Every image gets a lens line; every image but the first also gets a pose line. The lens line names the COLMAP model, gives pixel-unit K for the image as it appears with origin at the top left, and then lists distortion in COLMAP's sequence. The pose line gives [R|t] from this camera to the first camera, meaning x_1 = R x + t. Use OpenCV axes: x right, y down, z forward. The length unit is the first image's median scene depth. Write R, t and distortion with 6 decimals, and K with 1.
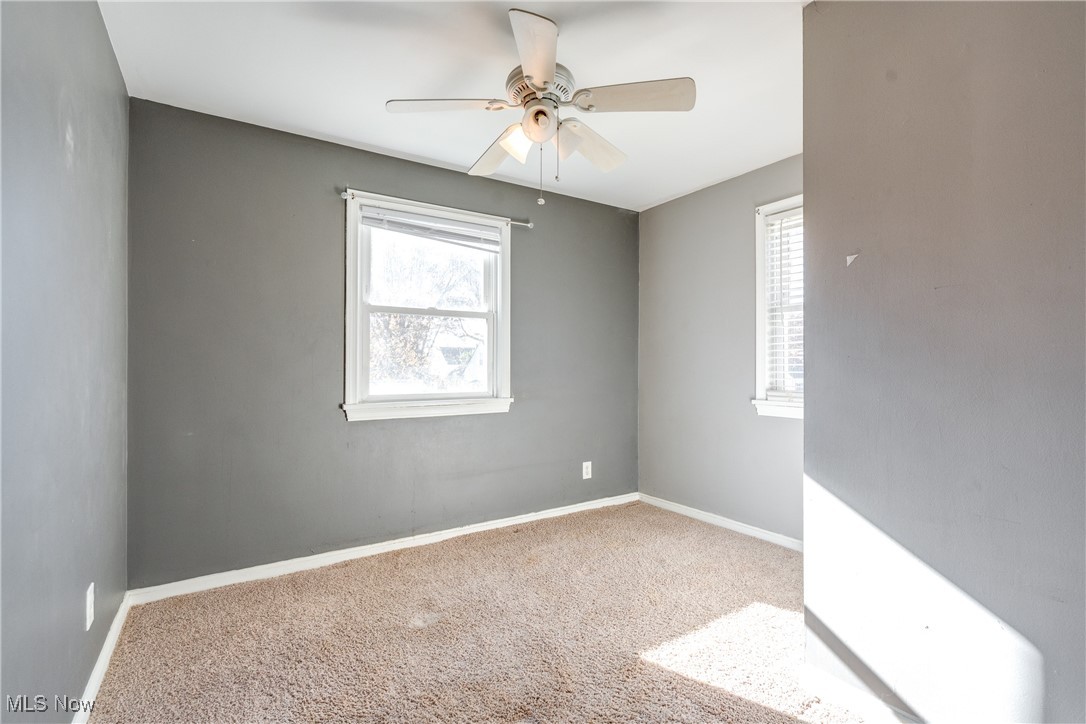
lens RADIAL K [[497.7, 0, 538.7], [0, 497.7, 358.4], [0, 0, 1]] dist [-0.009571, 0.002828]
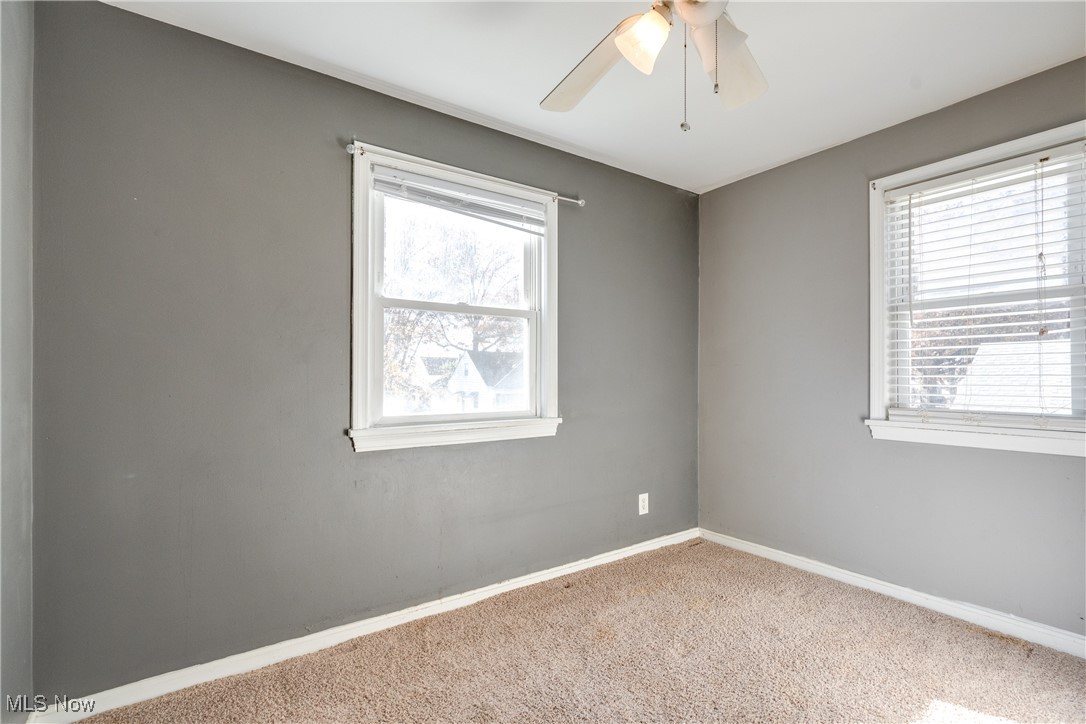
lens RADIAL K [[497.7, 0, 547.8], [0, 497.7, 370.7], [0, 0, 1]] dist [-0.009571, 0.002828]
pose [[0.998295, 0.000211, 0.058370, -0.134397], [-0.000416, 0.999994, 0.003498, 0.001345], [-0.058369, -0.003517, 0.998289, 0.229614]]
